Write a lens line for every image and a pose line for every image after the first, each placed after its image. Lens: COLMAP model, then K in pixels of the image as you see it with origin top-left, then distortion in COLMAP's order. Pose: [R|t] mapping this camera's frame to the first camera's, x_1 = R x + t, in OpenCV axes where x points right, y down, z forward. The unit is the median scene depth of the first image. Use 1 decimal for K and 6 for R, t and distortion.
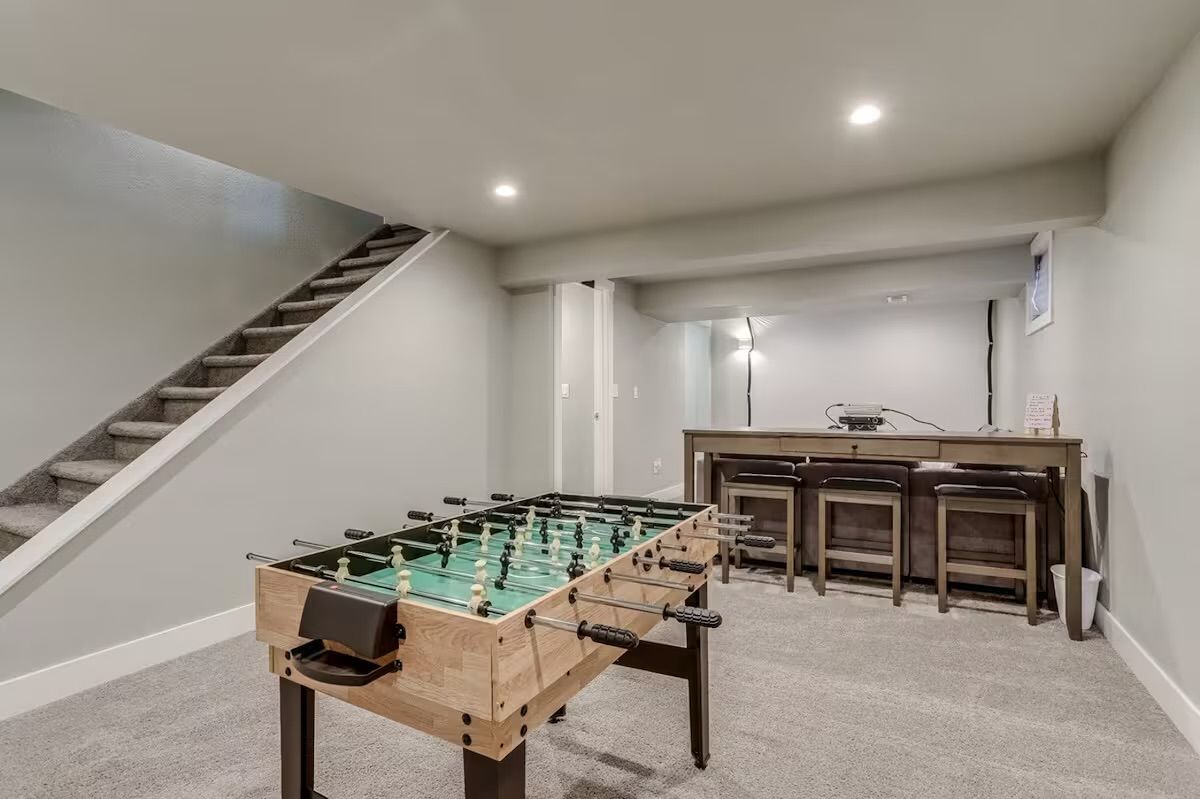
lens RADIAL K [[578.1, 0, 599.0], [0, 578.1, 398.6], [0, 0, 1]] dist [-0.004017, 0.001027]
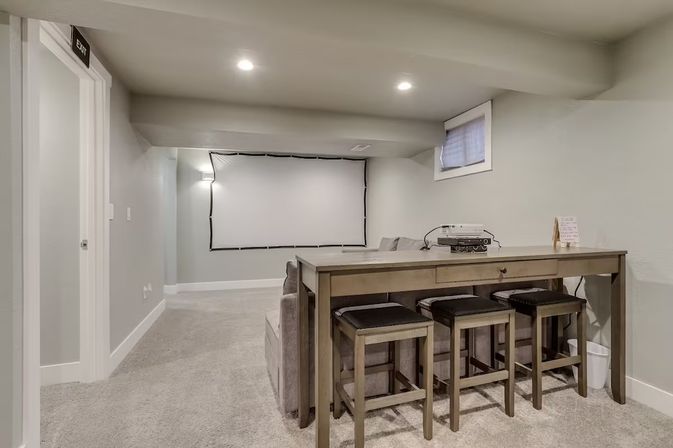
lens RADIAL K [[324.2, 0, 336.5], [0, 324.2, 221.0], [0, 0, 1]] dist [-0.004017, 0.001027]
pose [[0.698769, -0.004956, 0.715331, -0.108390], [0.003585, 0.999988, 0.003426, -0.001403], [-0.715339, 0.000170, 0.698778, 0.679812]]
